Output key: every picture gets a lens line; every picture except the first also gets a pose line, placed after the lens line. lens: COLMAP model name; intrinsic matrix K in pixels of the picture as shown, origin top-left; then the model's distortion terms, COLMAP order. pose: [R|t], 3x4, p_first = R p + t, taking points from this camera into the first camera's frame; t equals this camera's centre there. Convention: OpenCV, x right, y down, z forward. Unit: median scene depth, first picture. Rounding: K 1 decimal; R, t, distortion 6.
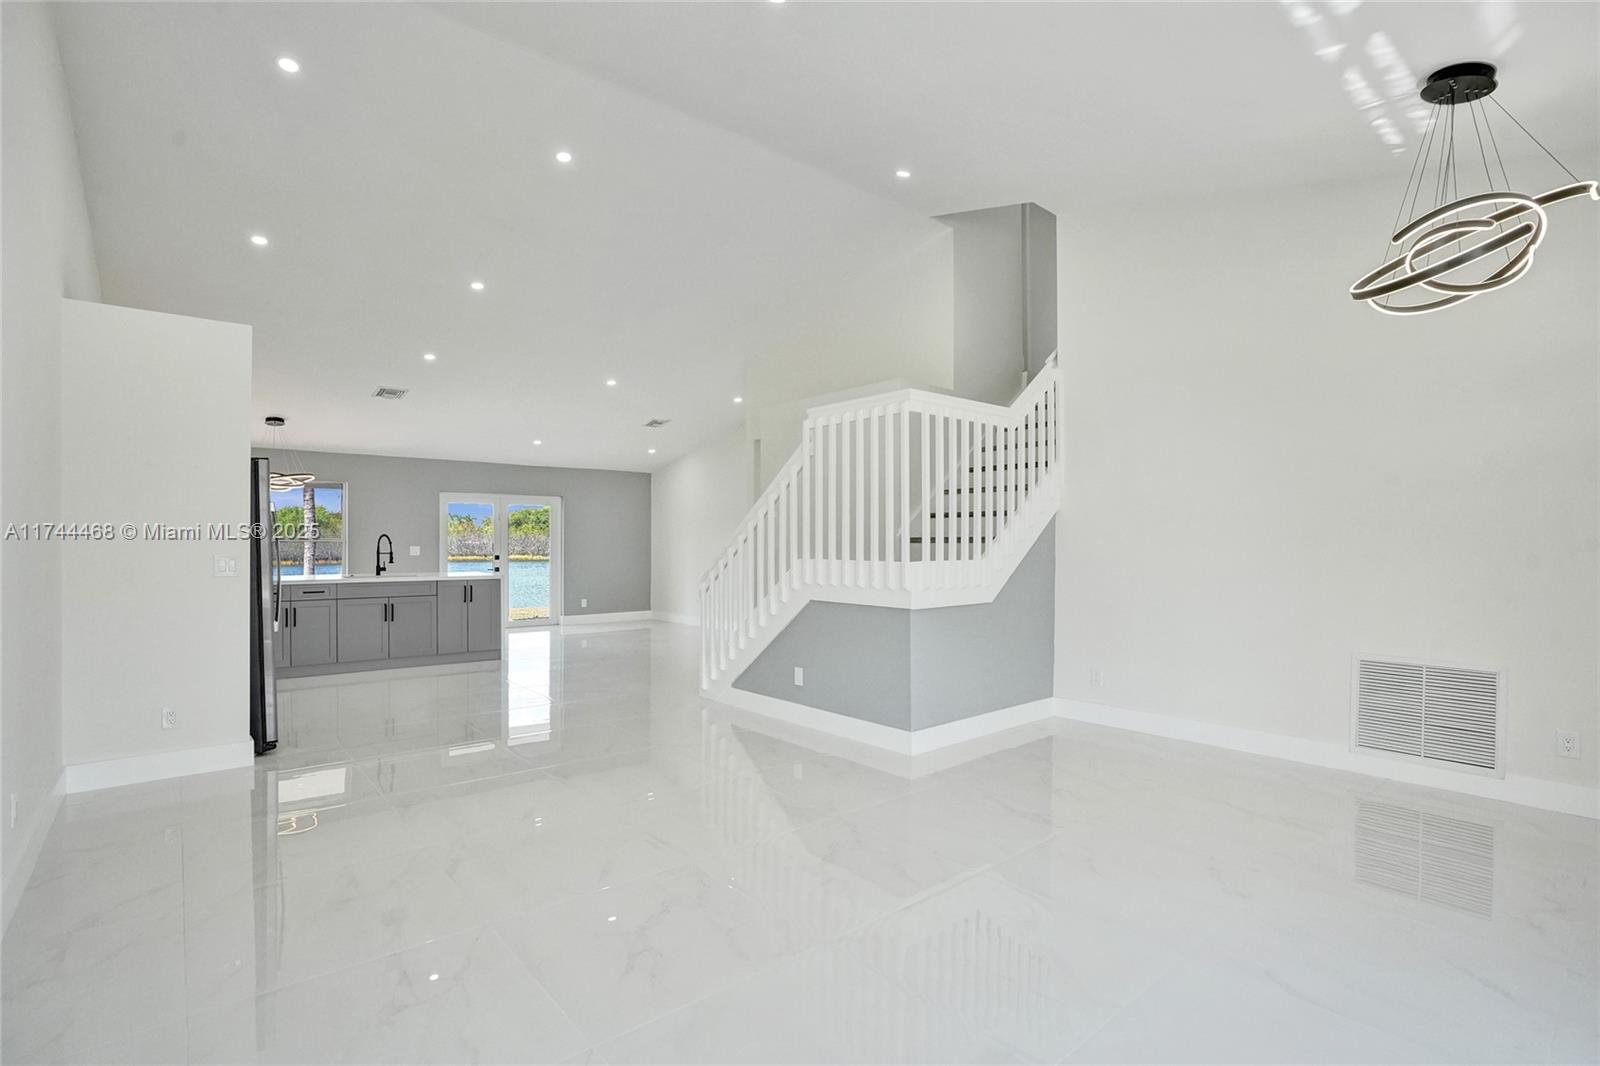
lens RADIAL K [[765.6, 0, 789.8], [0, 765.6, 546.0], [0, 0, 1]] dist [-0.059409, 0.021553]
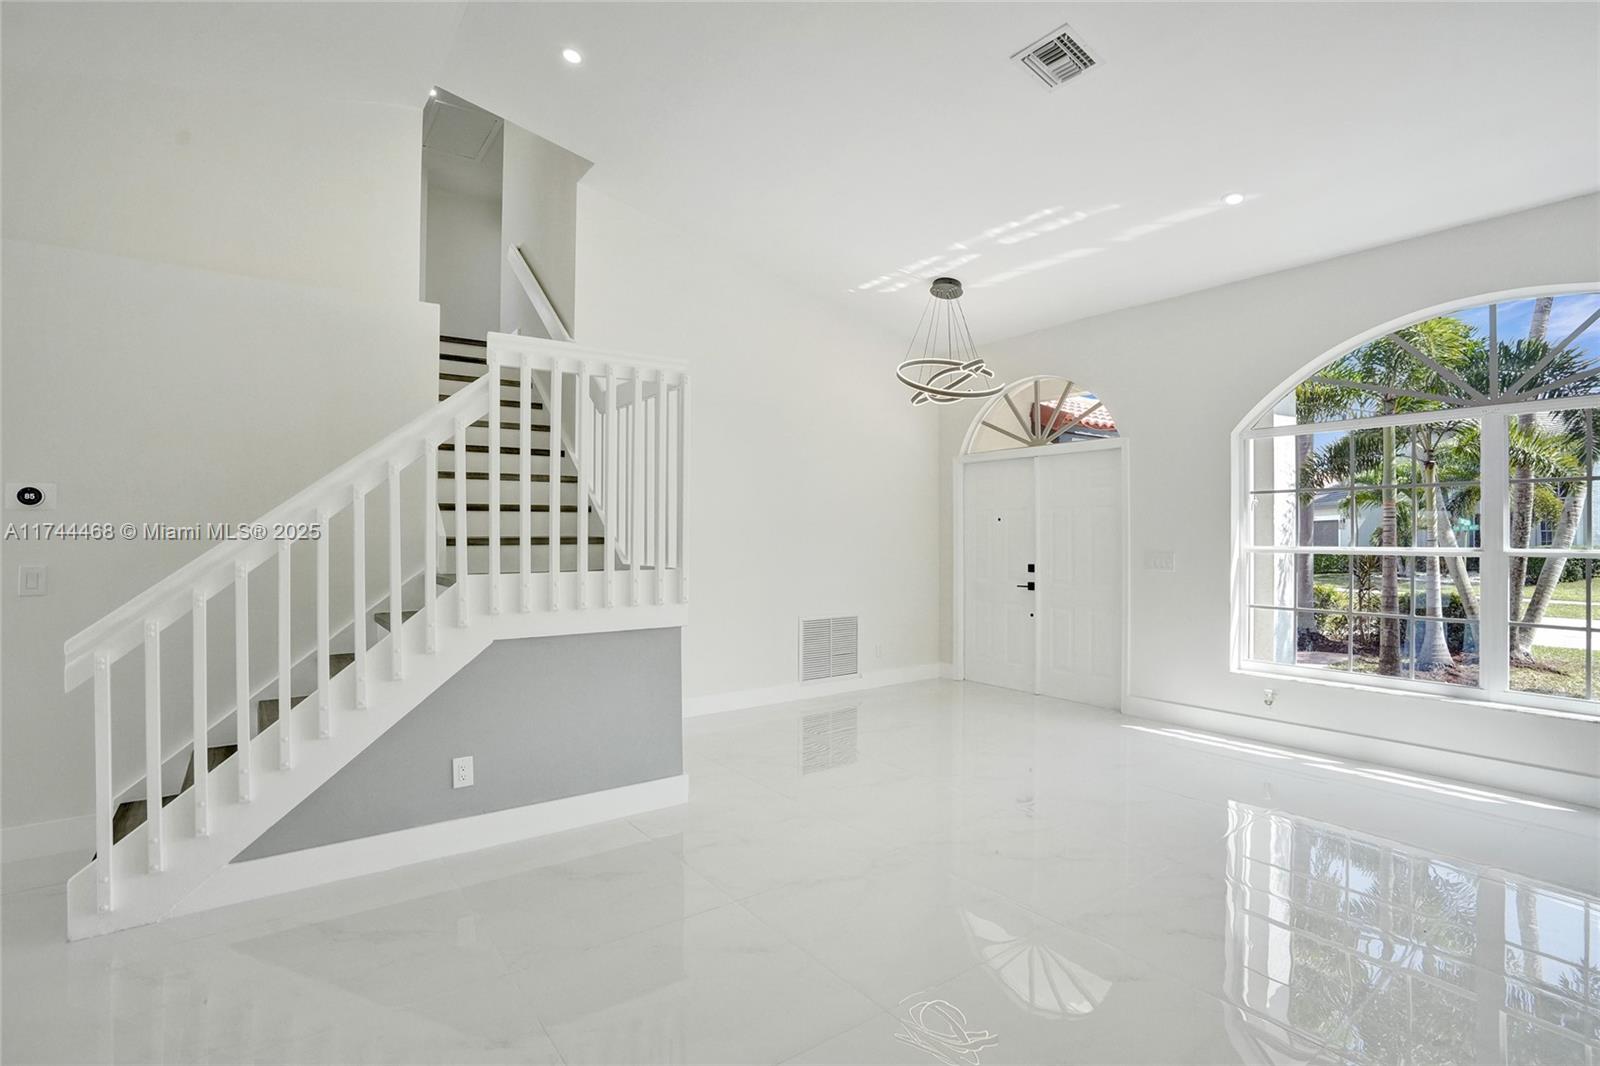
lens RADIAL K [[765.6, 0, 796.9], [0, 765.6, 525.1], [0, 0, 1]] dist [-0.059409, 0.021553]
pose [[0.071614, 0.010392, 0.997378, -0.415746], [0.010110, 0.999887, -0.011144, -0.009571], [-0.997381, 0.010882, 0.071501, 0.519419]]
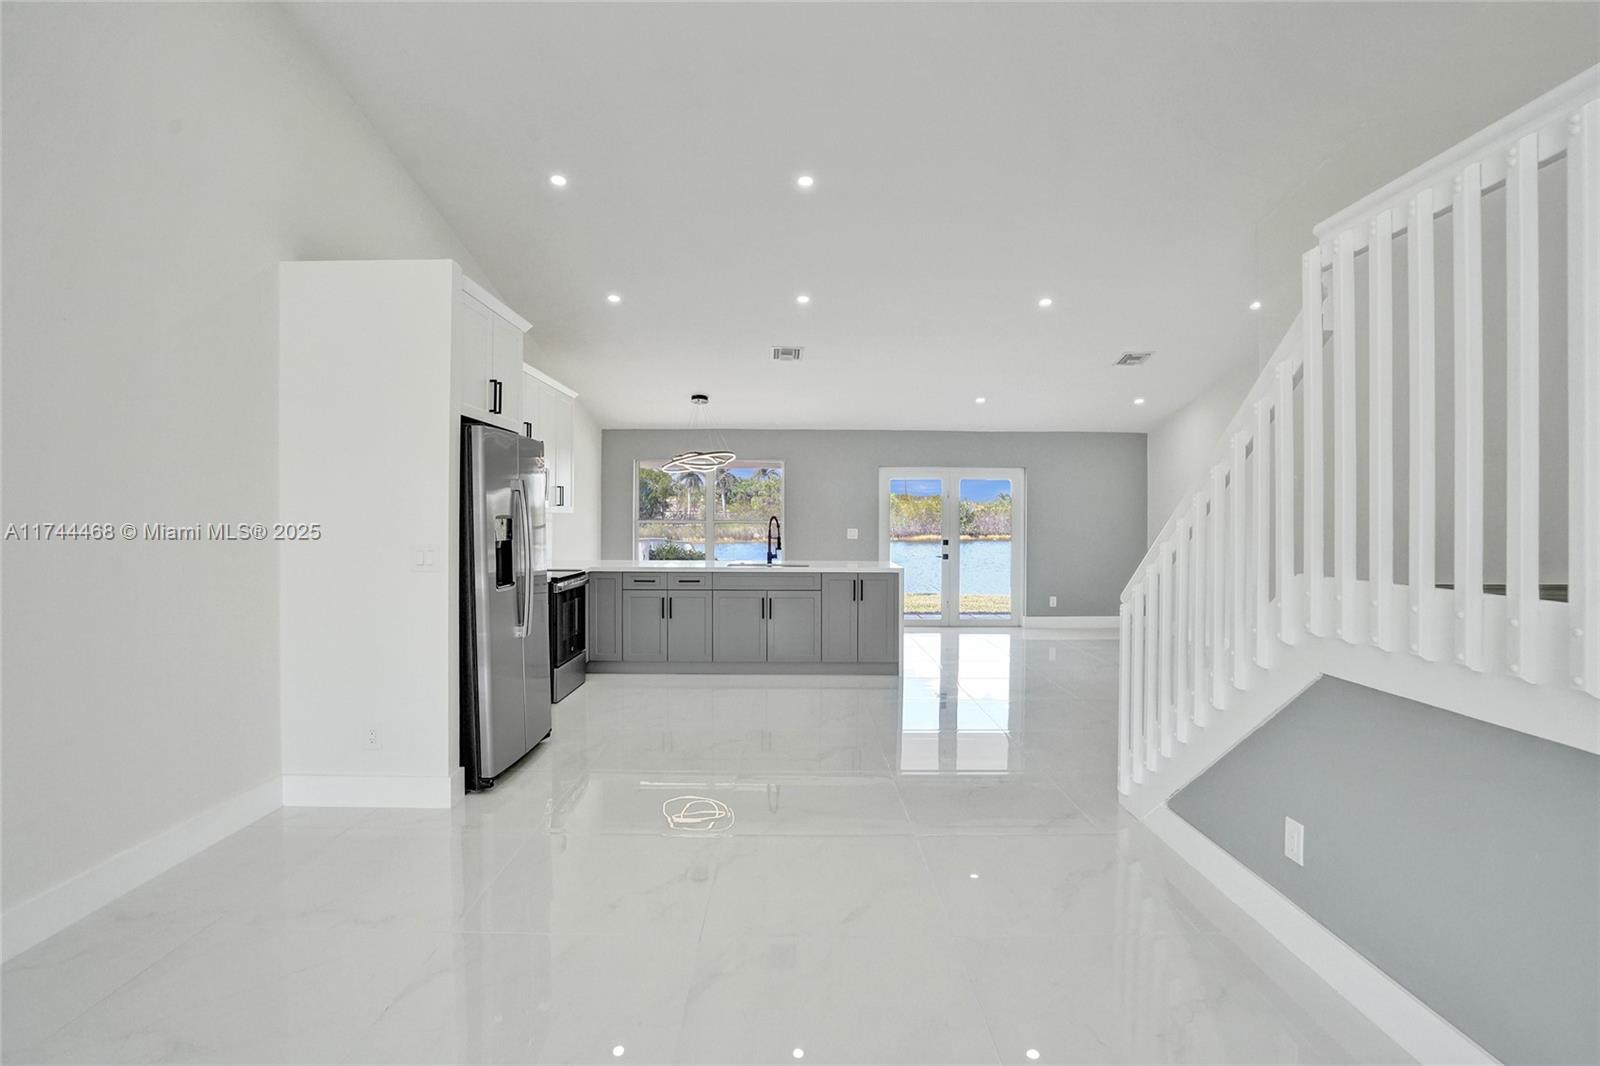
lens RADIAL K [[765.6, 0, 807.5], [0, 765.6, 519.7], [0, 0, 1]] dist [-0.059409, 0.021553]
pose [[0.775579, 0.002556, -0.631245, 0.048282], [-0.006970, 0.999966, -0.004515, -0.008127], [0.631212, 0.007901, 0.775570, 0.362881]]
